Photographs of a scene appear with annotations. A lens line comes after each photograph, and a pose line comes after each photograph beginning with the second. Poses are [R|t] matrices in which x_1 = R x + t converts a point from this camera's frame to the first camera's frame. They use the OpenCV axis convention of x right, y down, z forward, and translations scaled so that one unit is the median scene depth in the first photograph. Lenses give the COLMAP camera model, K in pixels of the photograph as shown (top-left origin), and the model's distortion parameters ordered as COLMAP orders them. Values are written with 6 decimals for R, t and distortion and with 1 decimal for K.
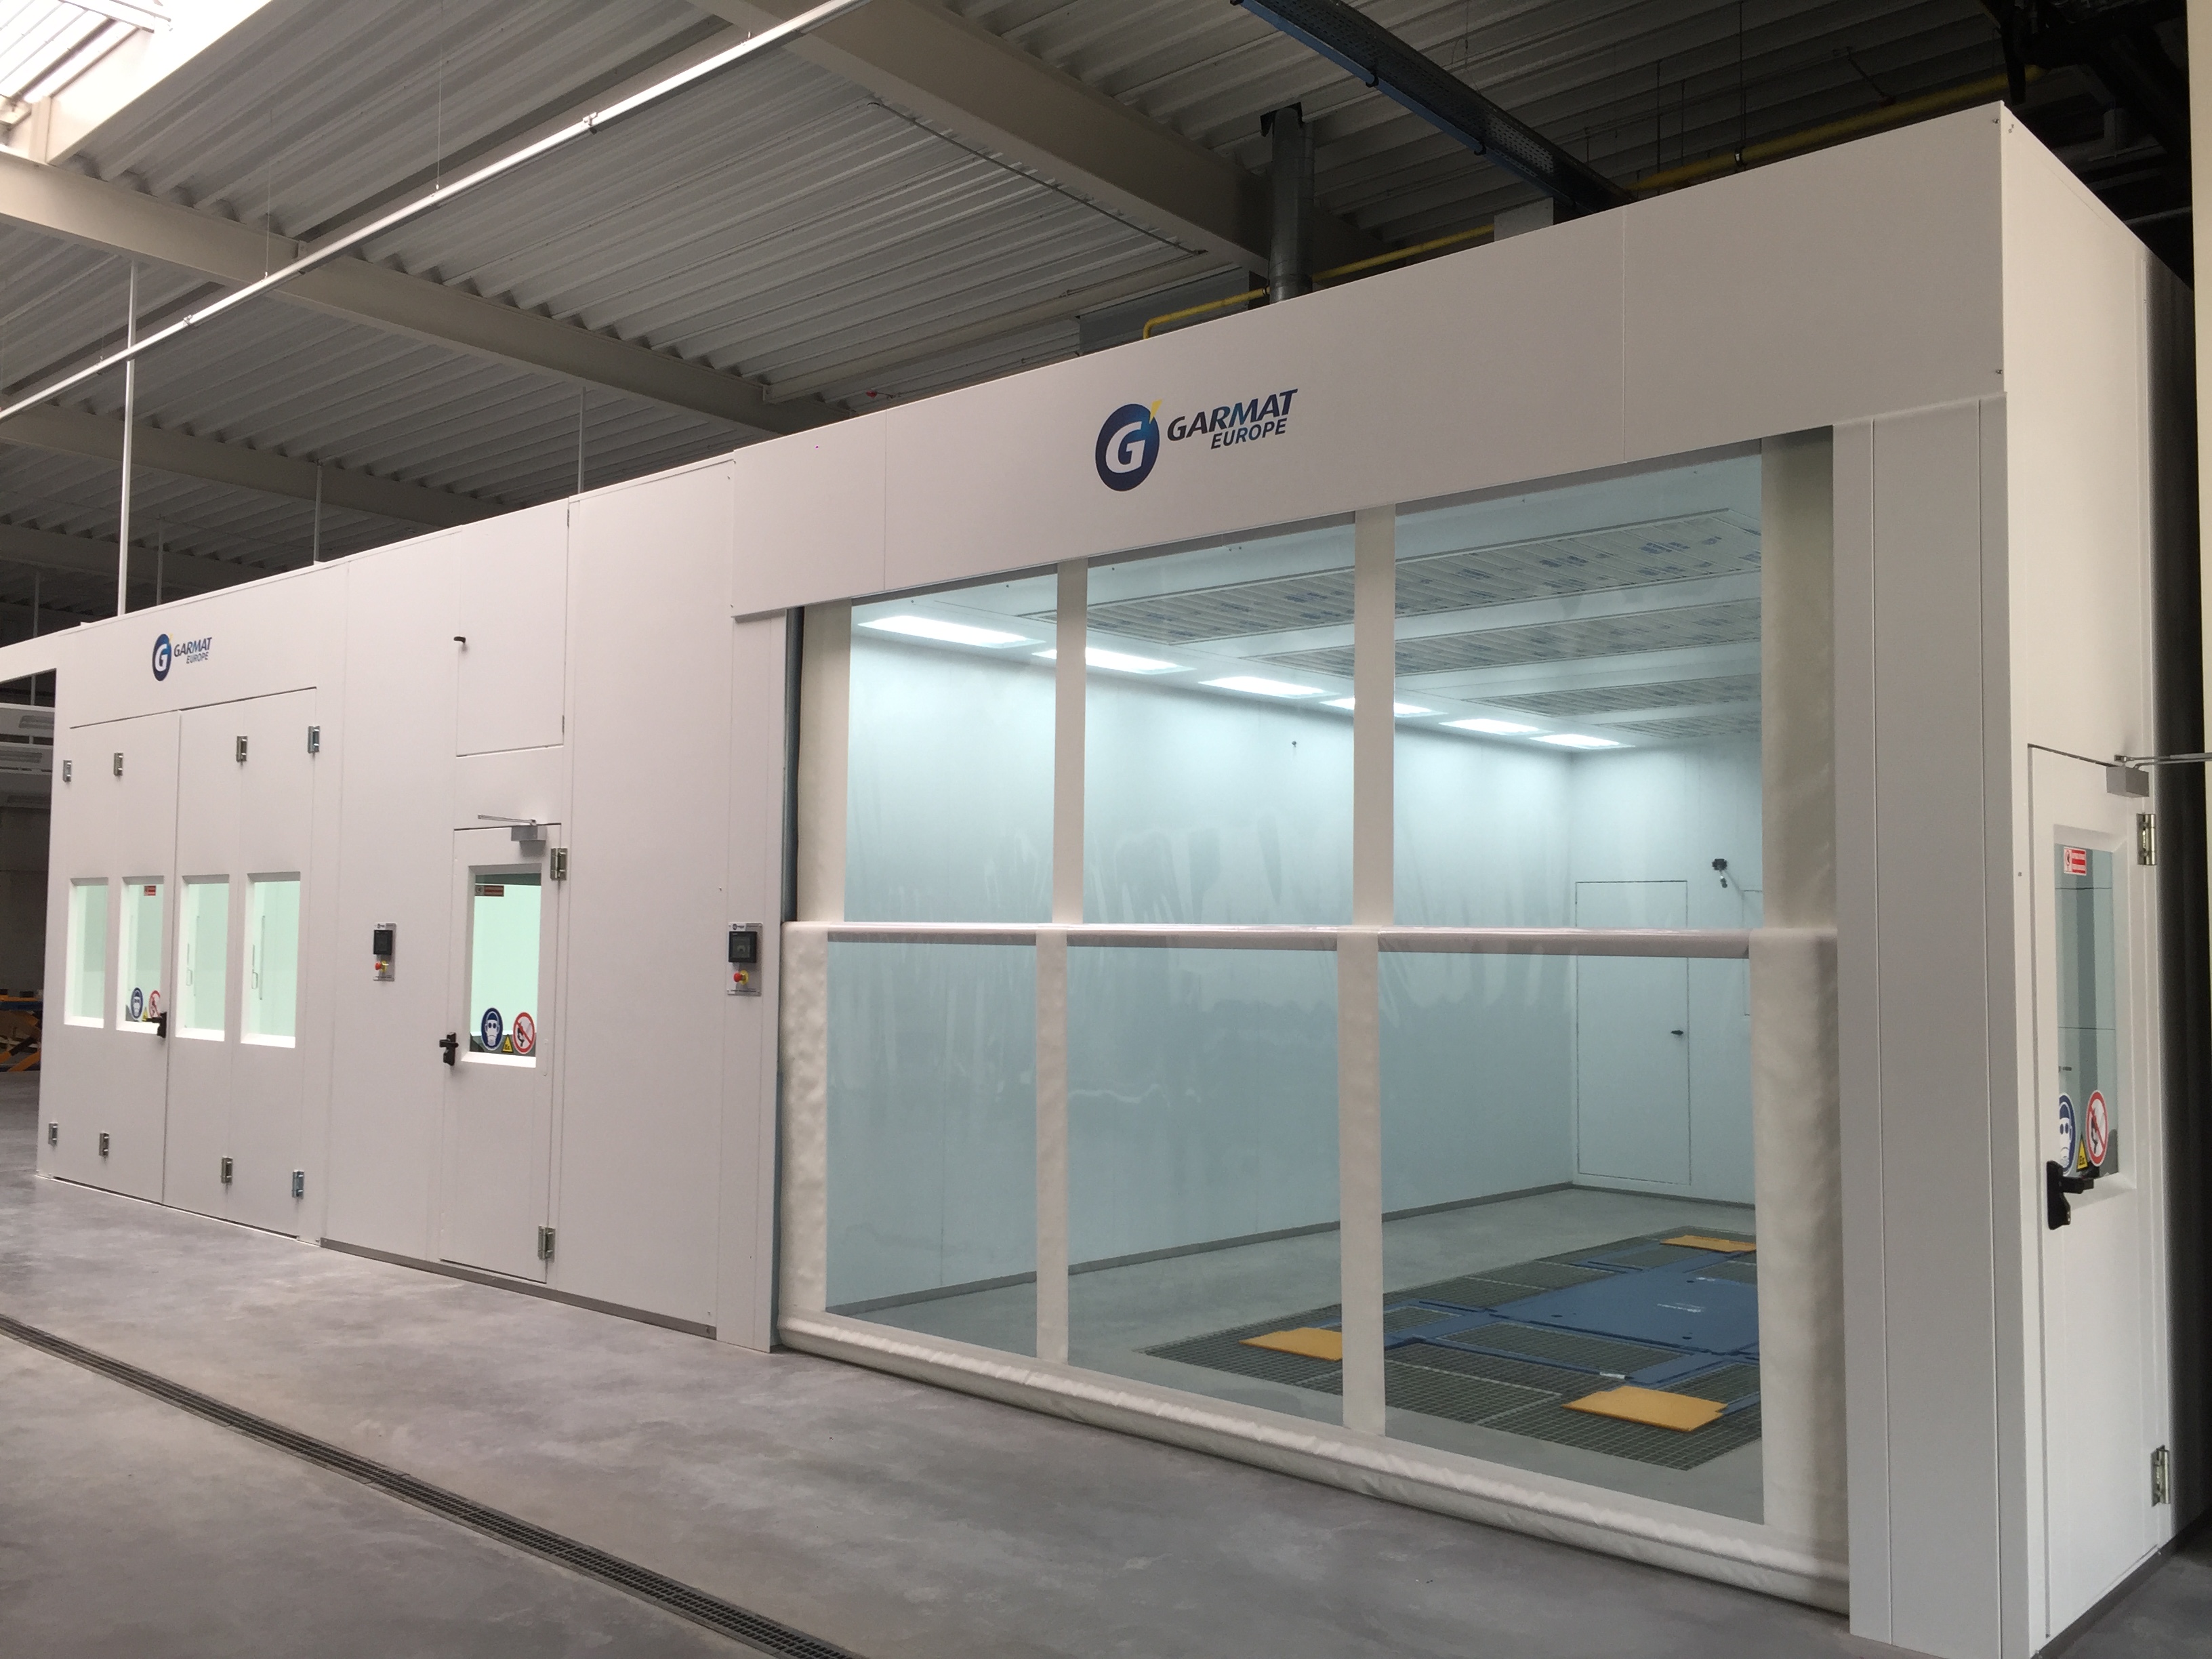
lens RADIAL K [[1915.1, 0, 1123.6], [0, 1915.1, 822.2], [0, 0, 1]] dist [0.049590, 0.003732]
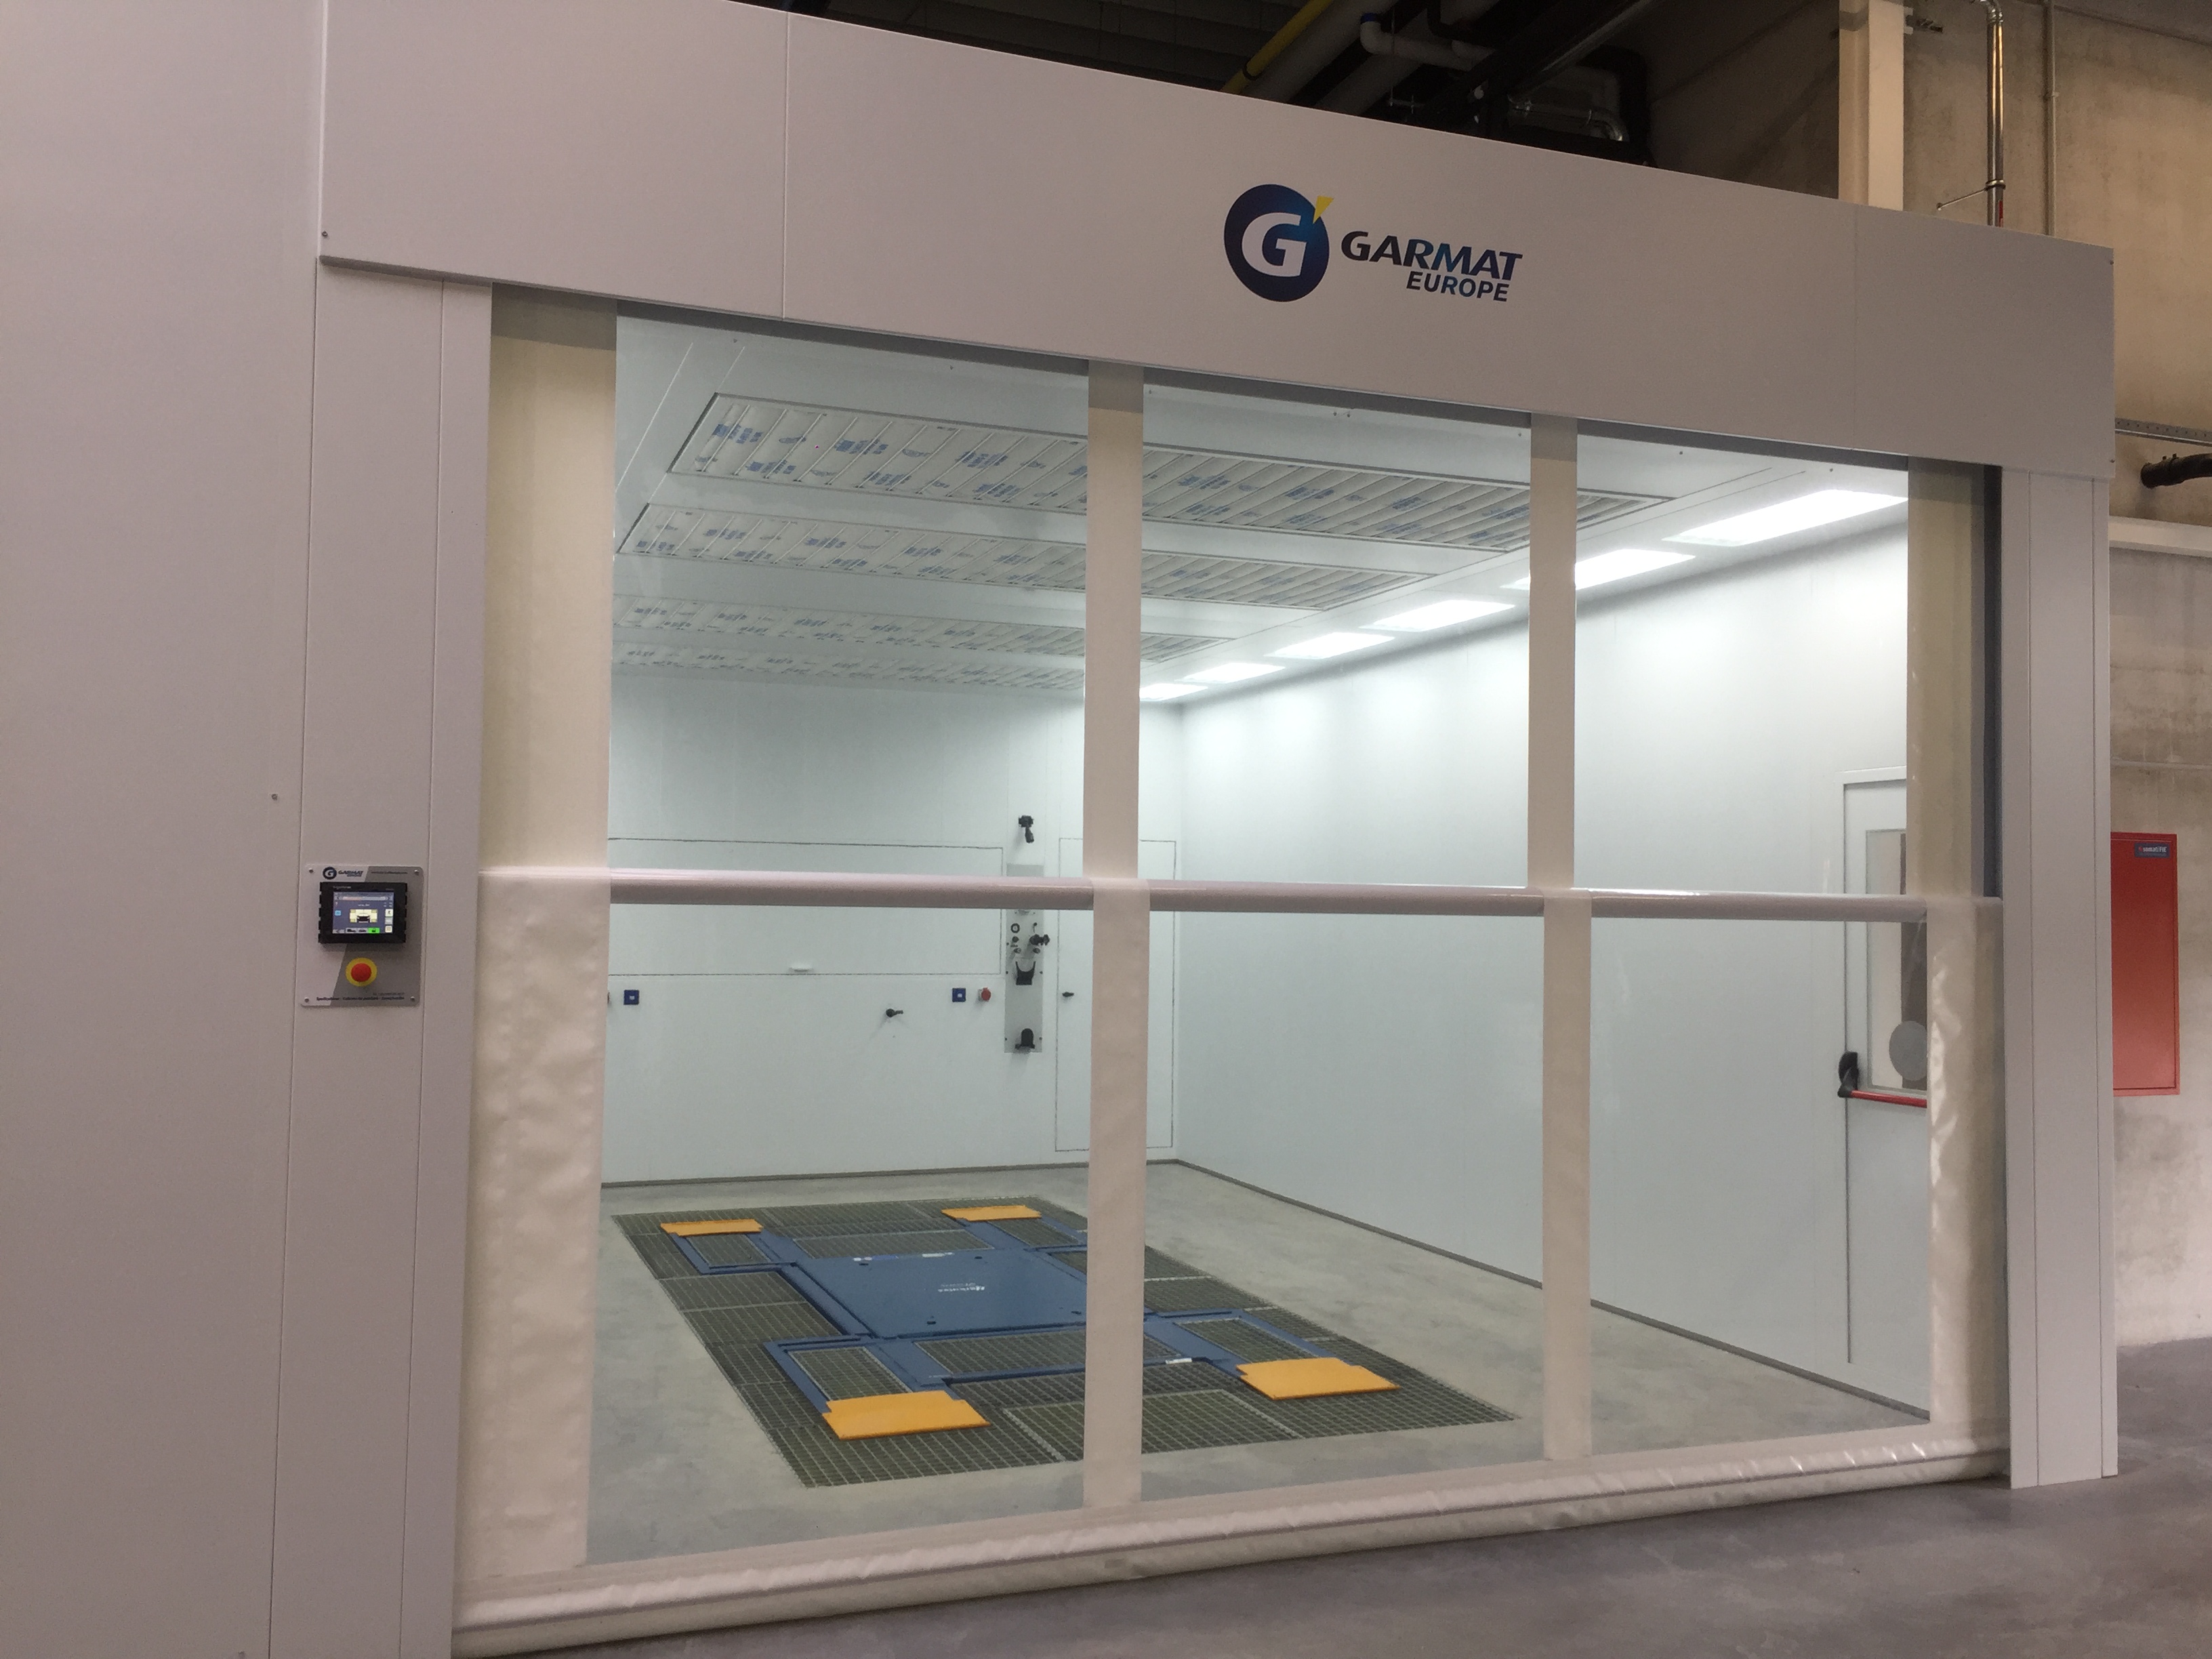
lens RADIAL K [[1915.1, 0, 1122.2], [0, 1915.1, 840.7], [0, 0, 1]] dist [0.049590, 0.003732]
pose [[0.441784, 0.040171, 0.896222, -0.709759], [-0.052918, 0.998424, -0.018667, 0.055965], [-0.895559, -0.039180, 0.443214, 0.736778]]
